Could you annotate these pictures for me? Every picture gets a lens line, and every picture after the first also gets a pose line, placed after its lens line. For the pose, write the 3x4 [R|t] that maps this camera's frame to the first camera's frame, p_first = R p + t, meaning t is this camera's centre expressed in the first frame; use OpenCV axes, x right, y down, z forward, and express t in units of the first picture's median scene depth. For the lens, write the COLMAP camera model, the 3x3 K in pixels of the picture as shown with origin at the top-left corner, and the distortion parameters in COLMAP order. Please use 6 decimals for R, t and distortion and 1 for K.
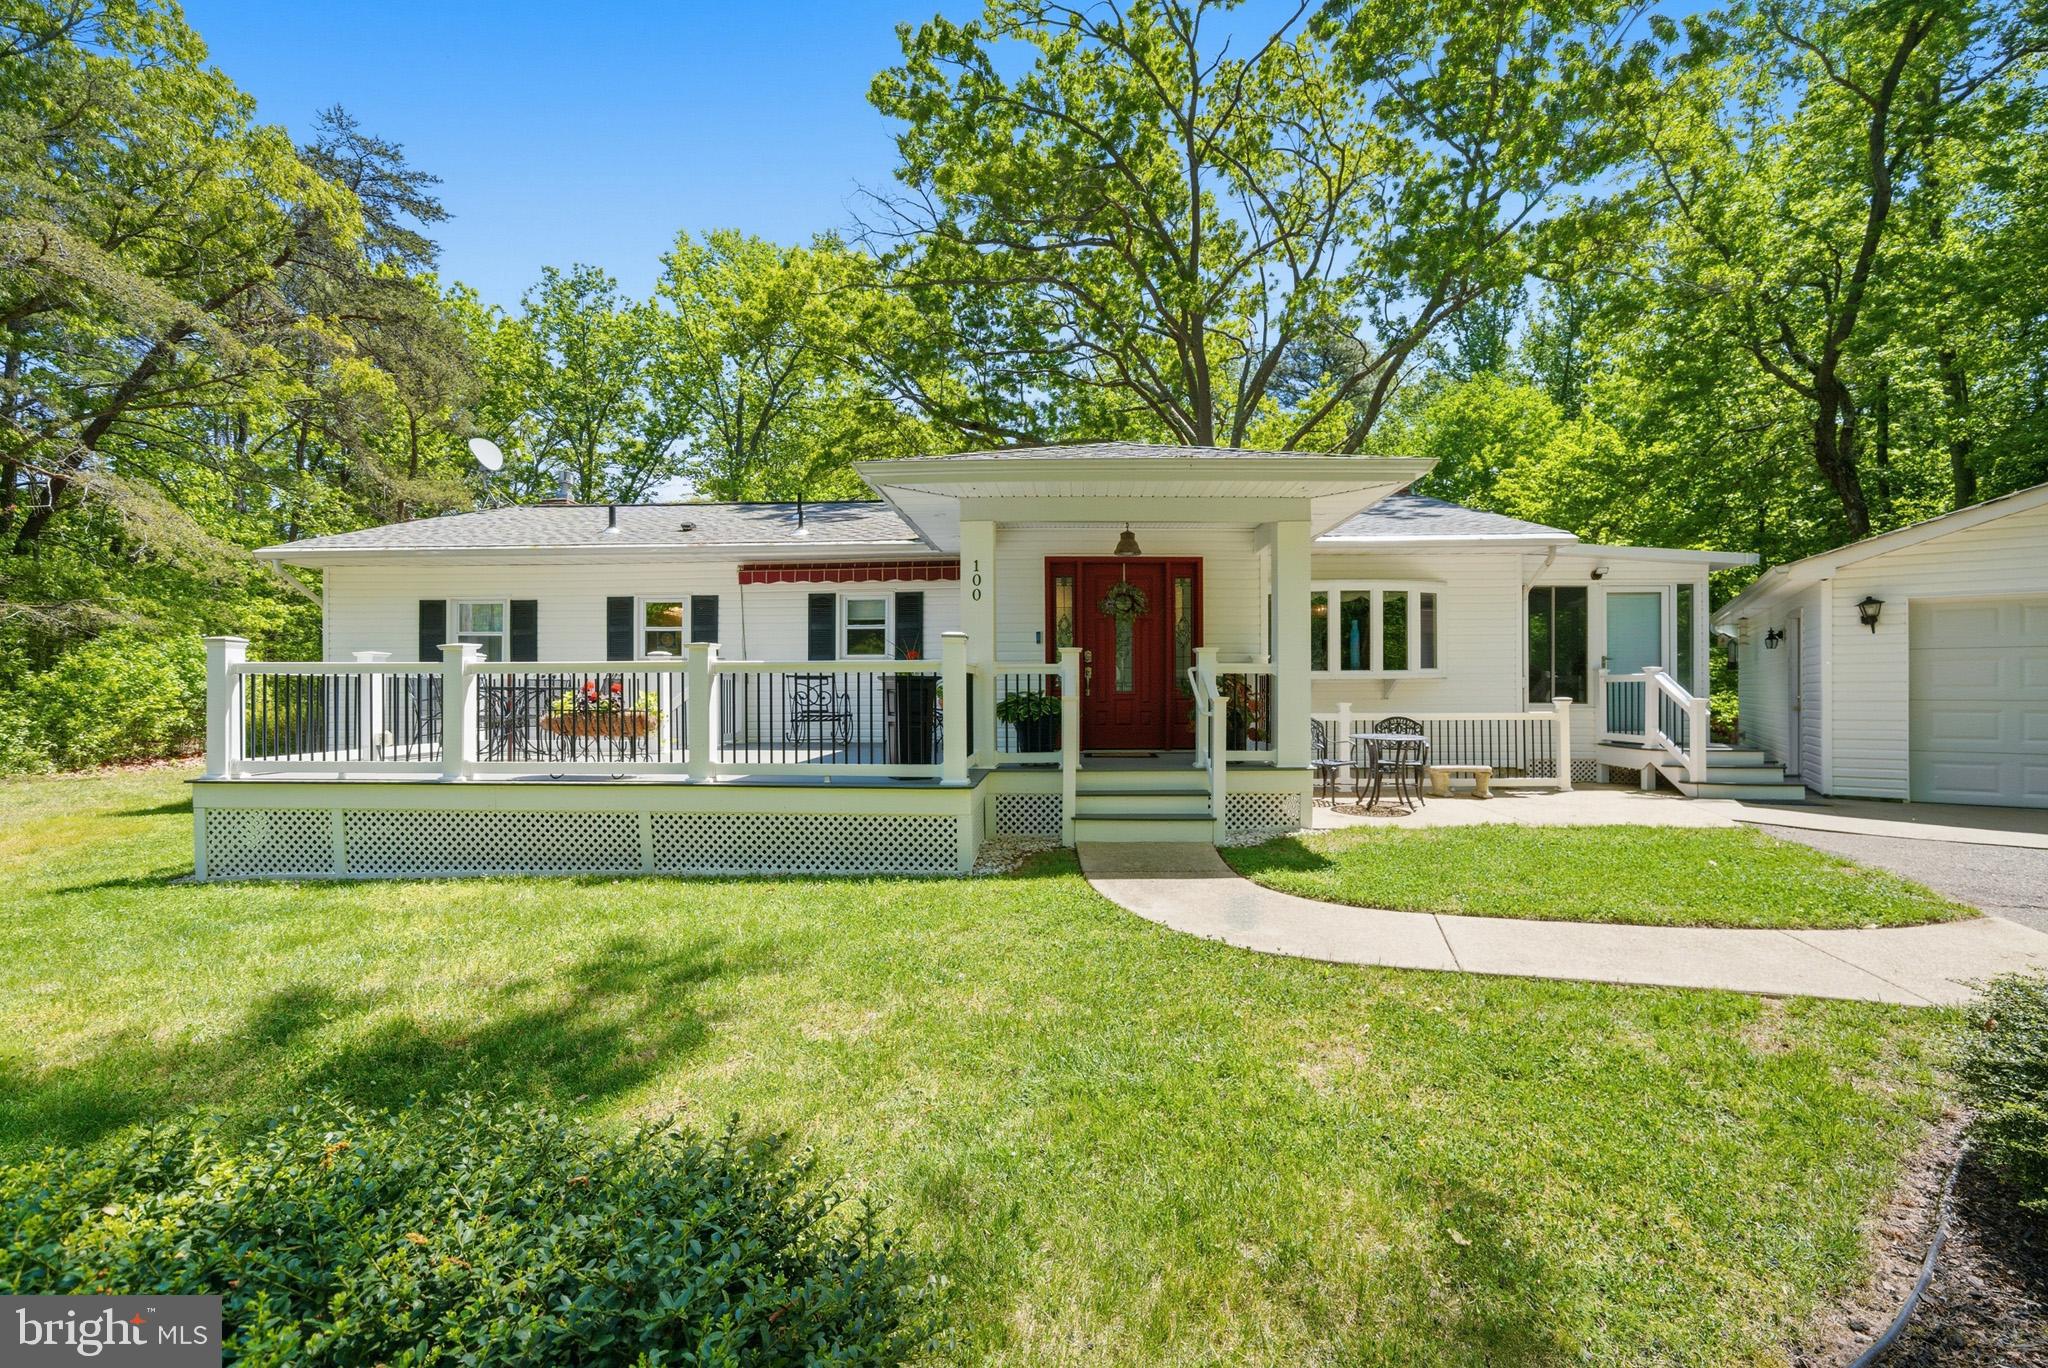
lens RADIAL K [[918.6, 0, 1024.0], [0, 918.6, 684.0], [0, 0, 1]] dist [0.007246, 0.000695]
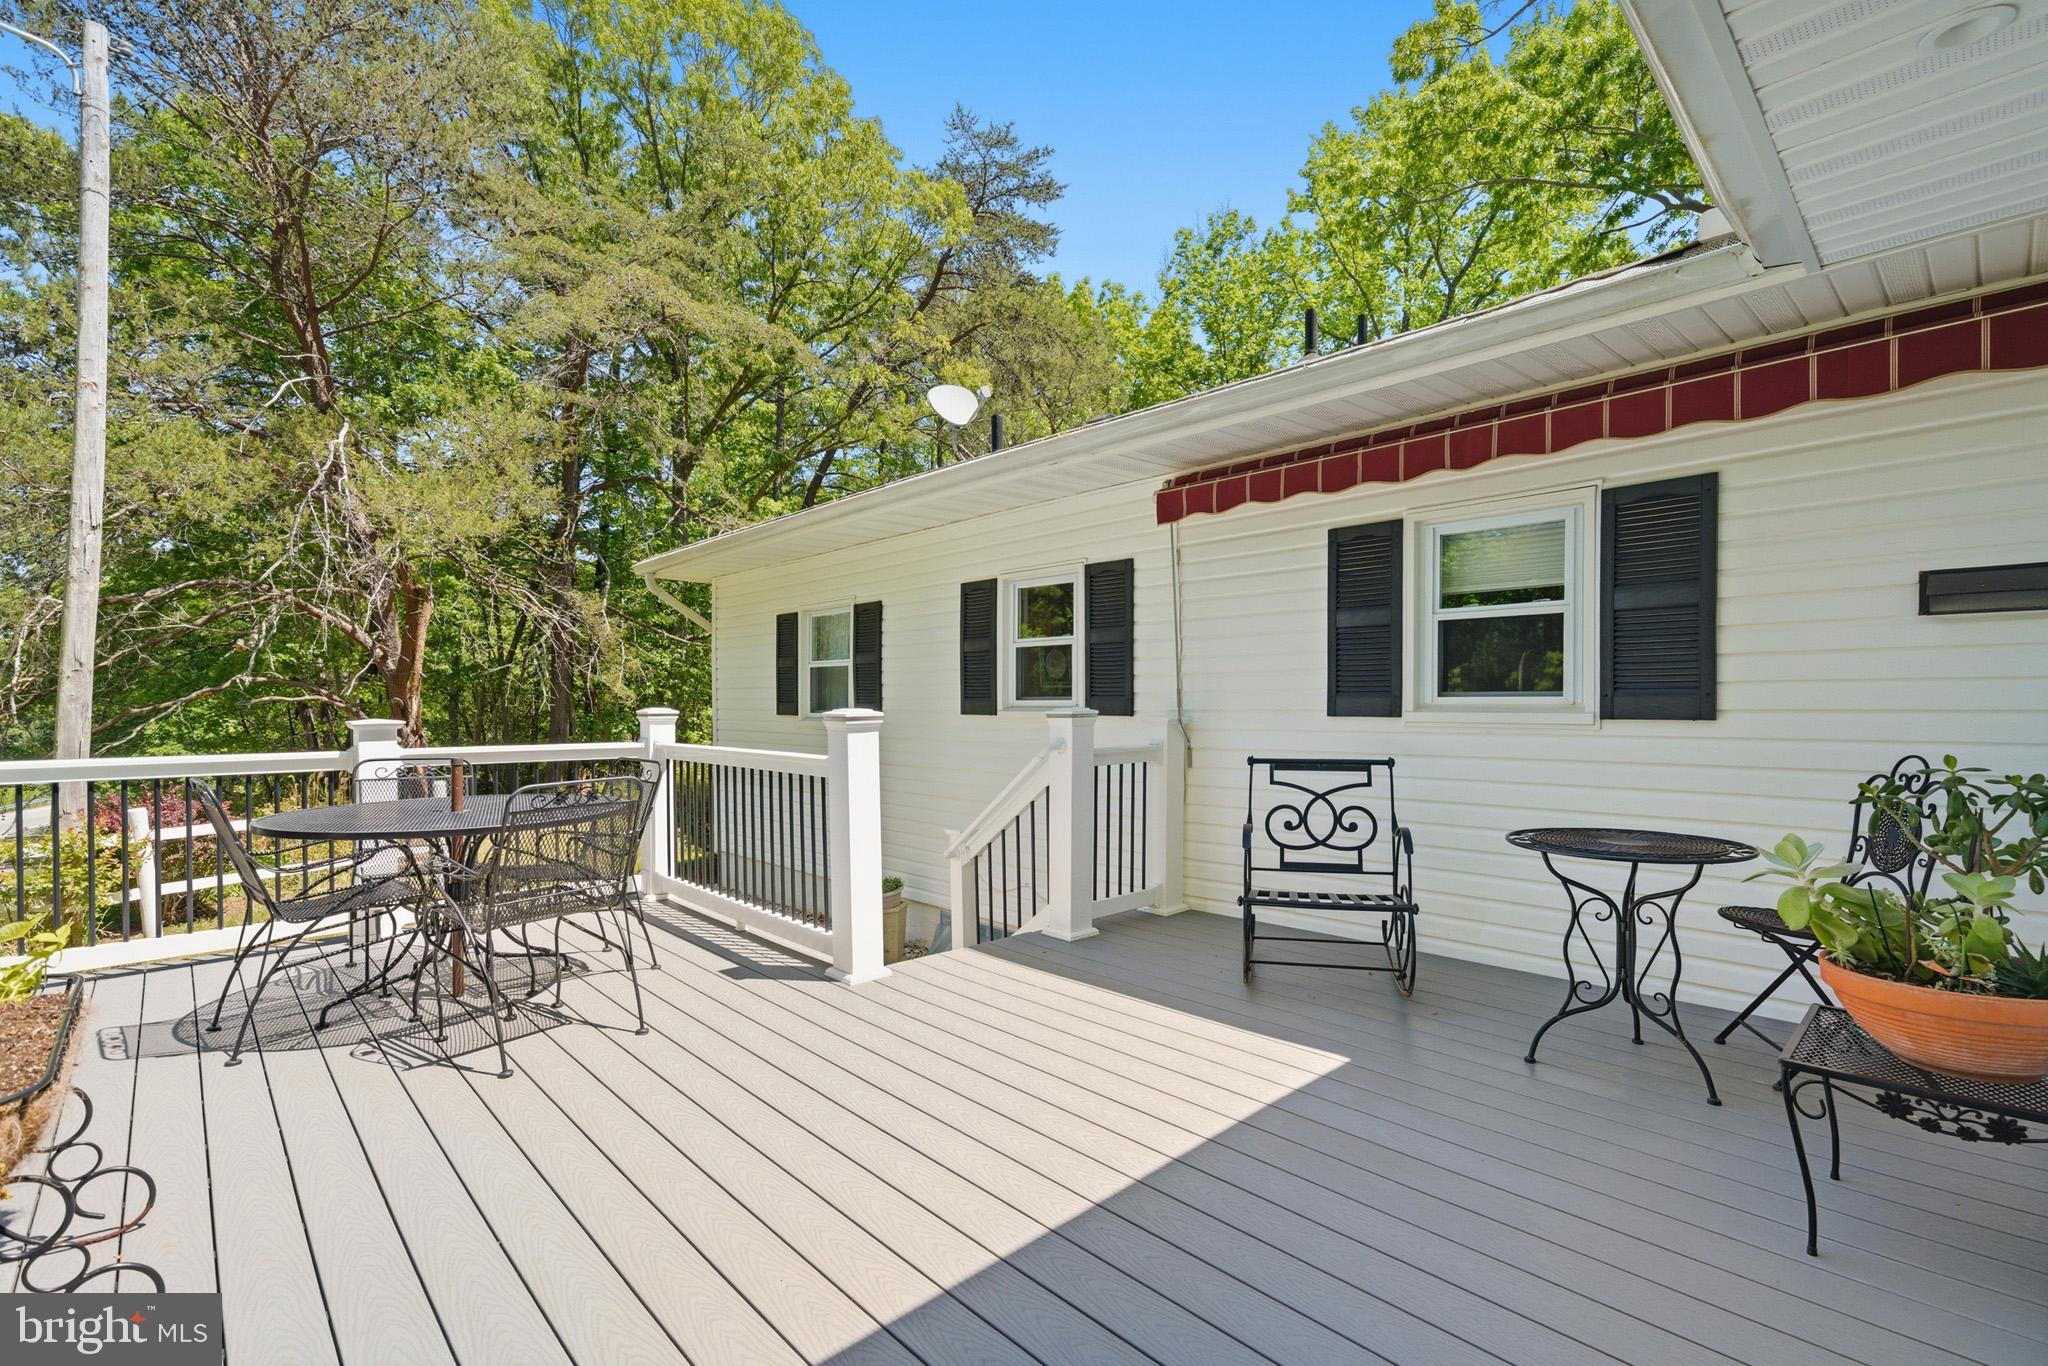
lens RADIAL K [[918.6, 0, 1024.0], [0, 918.6, 683.0], [0, 0, 1]] dist [0.007246, 0.000695]
pose [[0.718128, -0.009419, -0.695847, -0.073071], [-0.000140, 0.999906, -0.013680, -0.034861], [0.695911, 0.009921, 0.718060, 0.712311]]
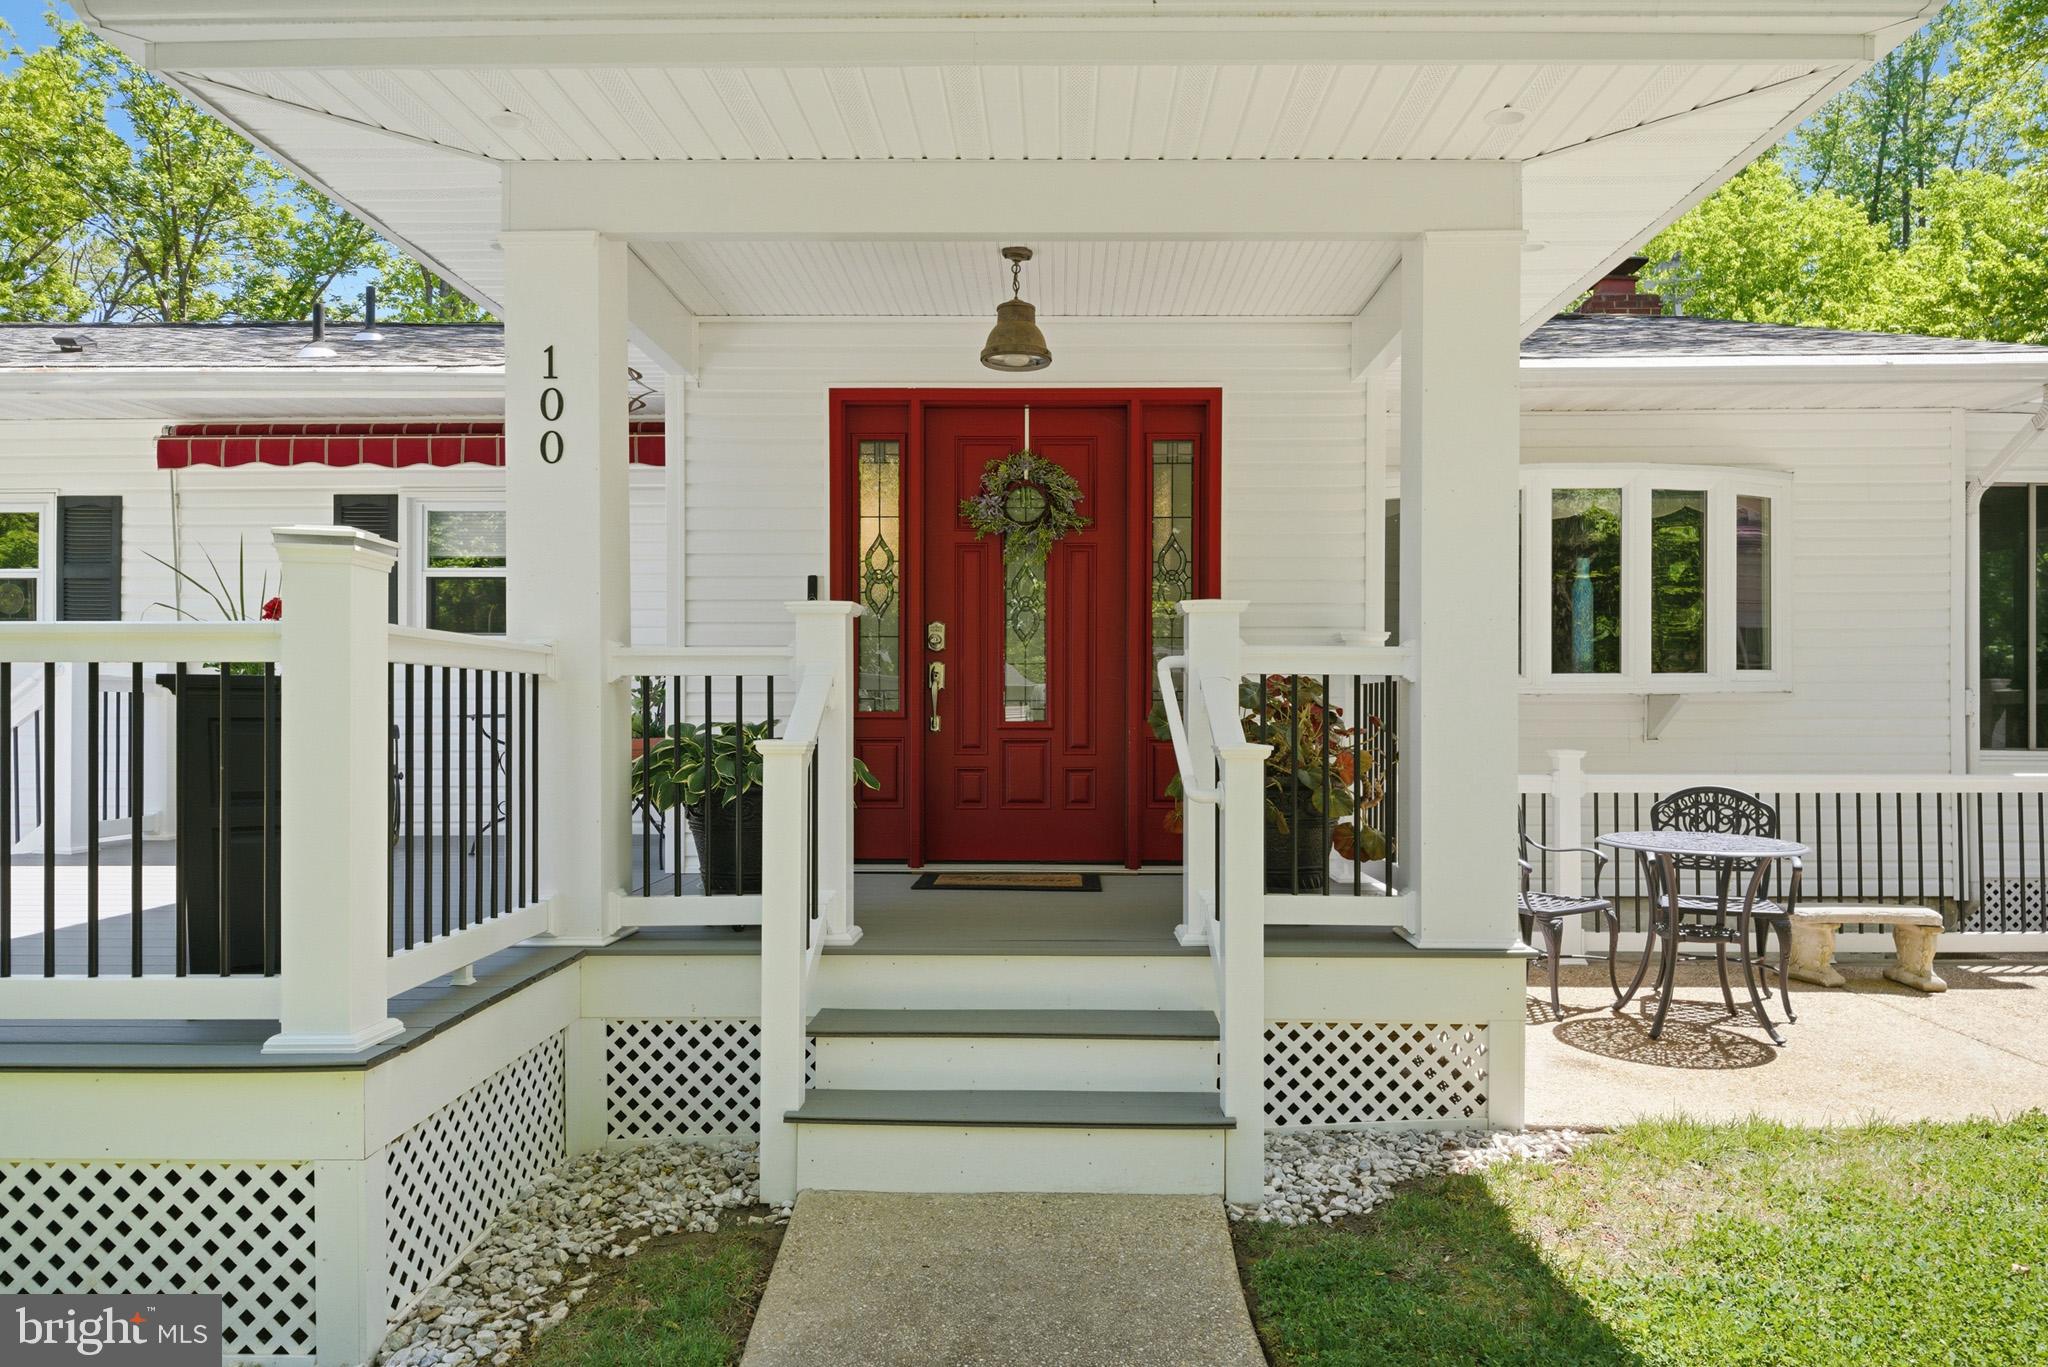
lens RADIAL K [[1370.1, 0, 1024.0], [0, 1370.1, 683.5], [0, 0, 1]] dist [0.041892, -0.001210]
pose [[0.999932, 0.003169, 0.011244, 0.094270], [-0.003001, 0.999884, -0.014920, 0.000352], [-0.011290, 0.014886, 0.999825, 0.370659]]
